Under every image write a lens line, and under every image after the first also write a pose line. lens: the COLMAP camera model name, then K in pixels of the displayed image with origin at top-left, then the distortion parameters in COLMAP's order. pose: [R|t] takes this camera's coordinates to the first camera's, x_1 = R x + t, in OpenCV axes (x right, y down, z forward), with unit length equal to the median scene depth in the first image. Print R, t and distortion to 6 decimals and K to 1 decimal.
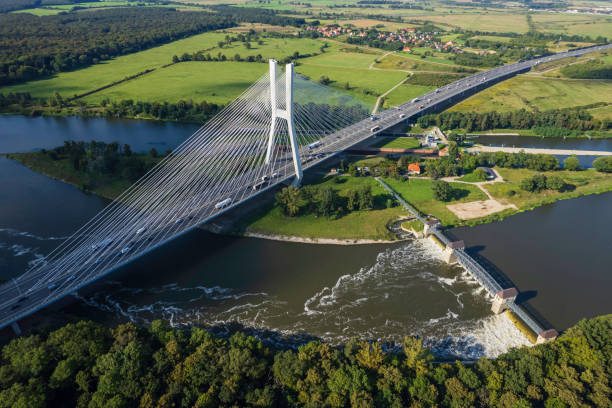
lens RADIAL K [[384.8, 0, 306.0], [0, 384.8, 204.0], [0, 0, 1]] dist [-0.075762, 0.063600]
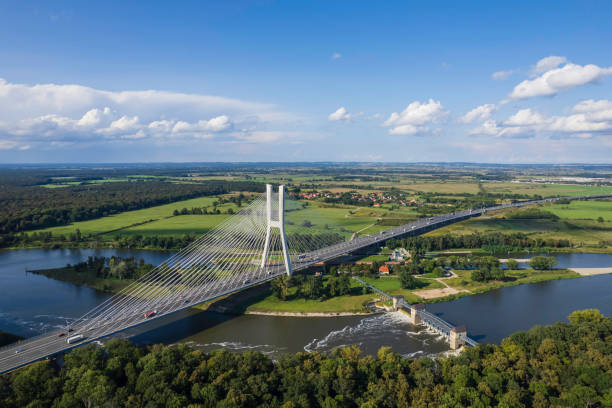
lens RADIAL K [[384.8, 0, 306.0], [0, 384.8, 204.0], [0, 0, 1]] dist [-0.075762, 0.063600]
pose [[0.998707, -0.016399, 0.048126, -0.013505], [0.034939, 0.909011, -0.415305, 0.158431], [-0.036936, 0.416450, 0.908408, -0.133728]]
